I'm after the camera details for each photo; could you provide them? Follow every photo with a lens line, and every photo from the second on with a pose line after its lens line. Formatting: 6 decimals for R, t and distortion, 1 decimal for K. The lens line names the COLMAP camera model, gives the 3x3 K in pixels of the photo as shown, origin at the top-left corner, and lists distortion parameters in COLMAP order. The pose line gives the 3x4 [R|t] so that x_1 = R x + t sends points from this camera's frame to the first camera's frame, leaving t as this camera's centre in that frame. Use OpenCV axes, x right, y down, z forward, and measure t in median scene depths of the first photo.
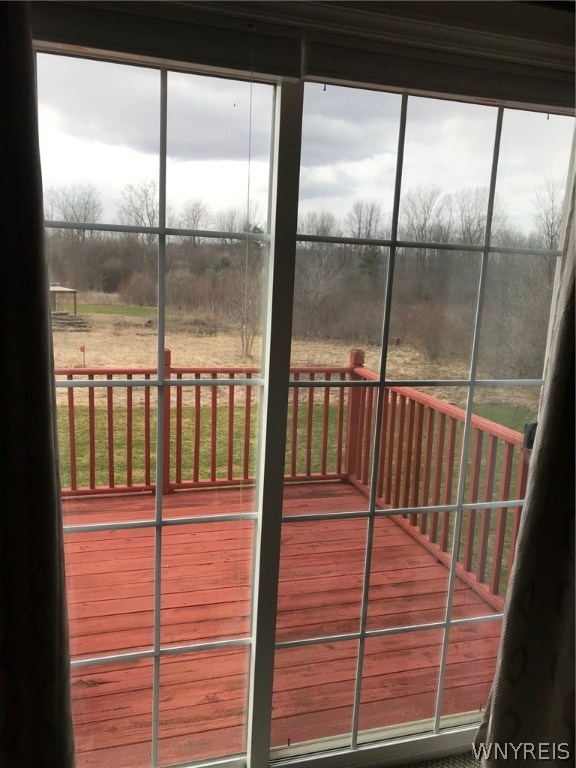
lens RADIAL K [[630.4, 0, 288.0], [0, 630.4, 384.0], [0, 0, 1]] dist [-0.001961, -0.007398]
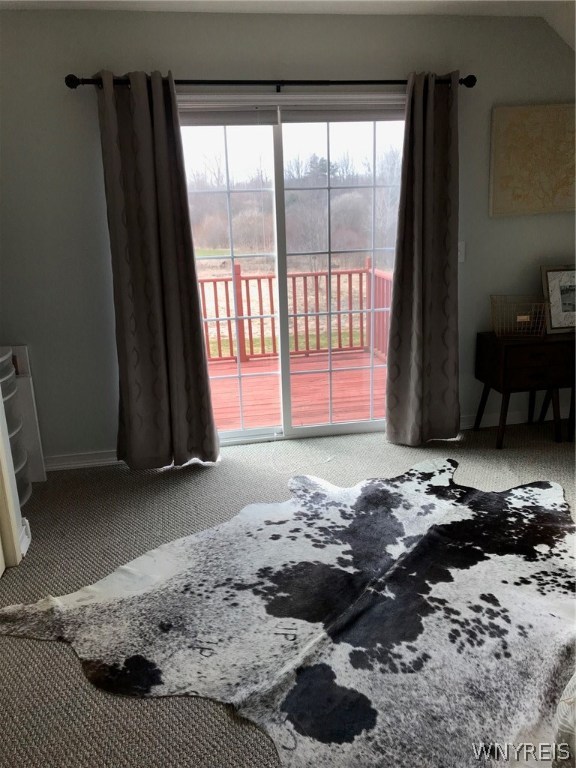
lens RADIAL K [[630.4, 0, 288.0], [0, 630.4, 384.0], [0, 0, 1]] dist [-0.001961, -0.007398]
pose [[0.991153, -0.043443, -0.125416, 0.093275], [0.055607, 0.993906, 0.095180, 0.091256], [0.120517, -0.101312, 0.987528, -0.458135]]
